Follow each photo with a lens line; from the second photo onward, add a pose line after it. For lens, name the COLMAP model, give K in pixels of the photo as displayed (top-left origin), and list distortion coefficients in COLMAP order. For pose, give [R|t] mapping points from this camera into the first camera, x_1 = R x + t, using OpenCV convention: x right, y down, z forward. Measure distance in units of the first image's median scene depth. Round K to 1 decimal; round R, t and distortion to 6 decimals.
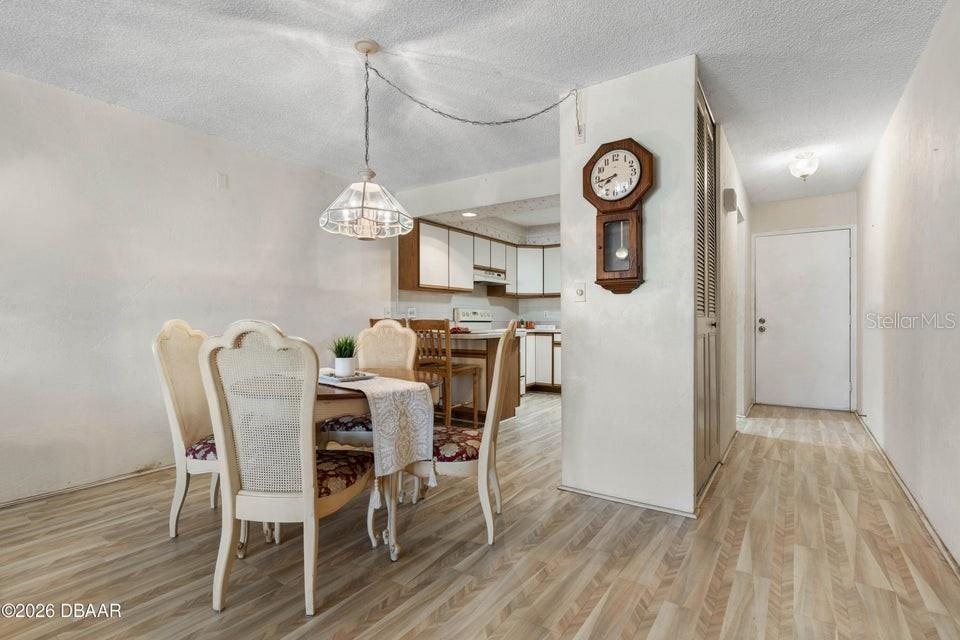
lens RADIAL K [[475.7, 0, 483.3], [0, 475.7, 320.1], [0, 0, 1]] dist [-0.000427, -0.000120]
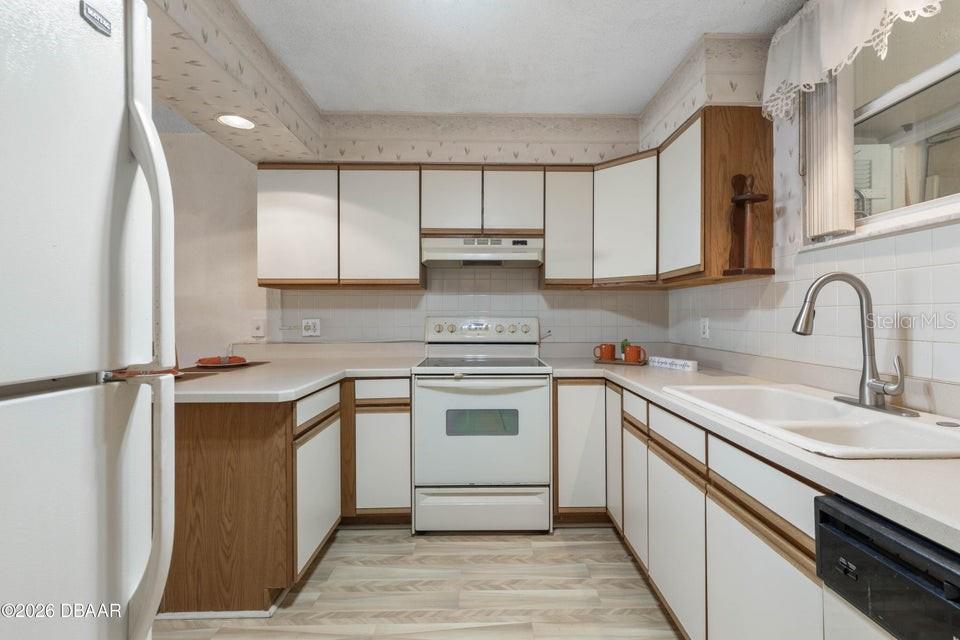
lens RADIAL K [[427.8, 0, 484.9], [0, 427.8, 315.7], [0, 0, 1]] dist [0.003739, -0.000586]
pose [[0.568343, -0.000614, -0.822792, 0.352925], [0.000926, 1.000000, -0.000106, -0.025472], [0.822791, -0.000702, 0.568343, 0.753018]]
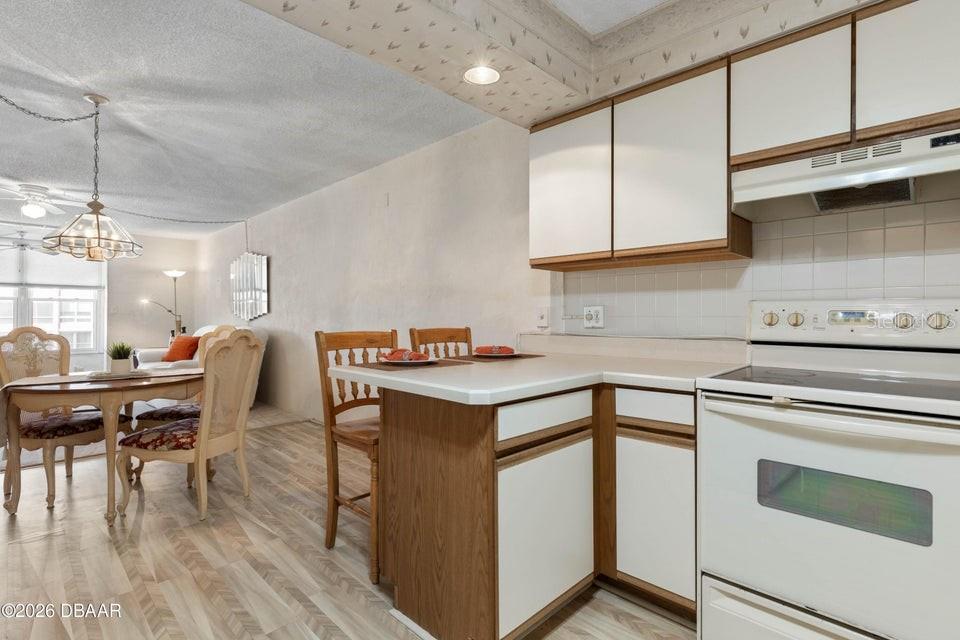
lens RADIAL K [[459.8, 0, 494.1], [0, 459.8, 314.1], [0, 0, 1]] dist [-0.008150, -0.000439]
pose [[-0.171560, -0.001843, -0.985172, 0.275265], [-0.002550, 0.999996, -0.001426, -0.014603], [0.985170, 0.002267, -0.171564, 0.843744]]
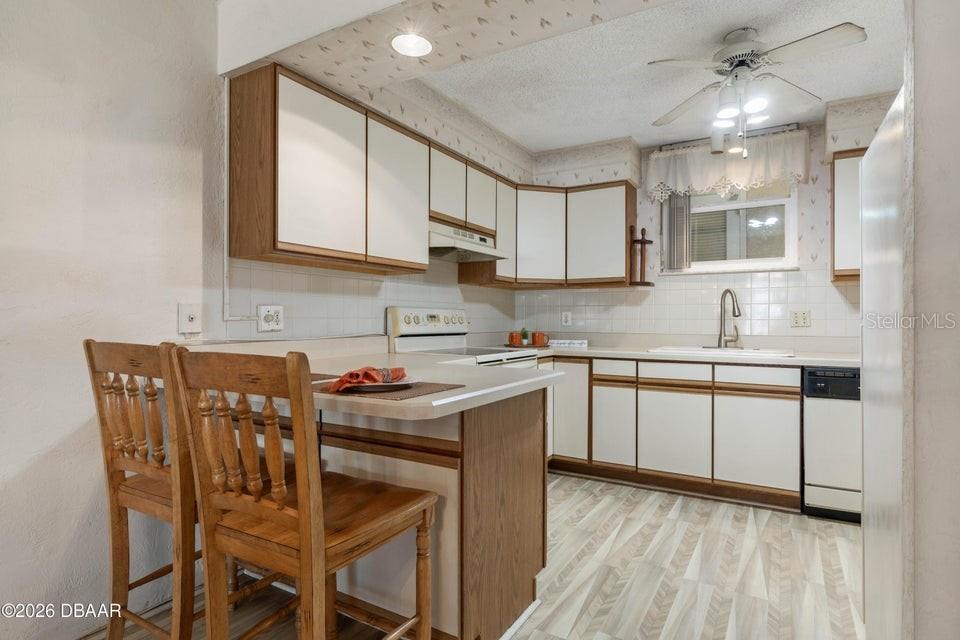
lens RADIAL K [[515.9, 0, 479.1], [0, 515.9, 321.1], [0, 0, 1]] dist [-0.000057, 0.000233]
pose [[0.998416, 0.003843, 0.056124, -0.000312], [-0.004016, 0.999988, 0.002969, -0.012607], [-0.056112, -0.003189, 0.998419, 0.478286]]
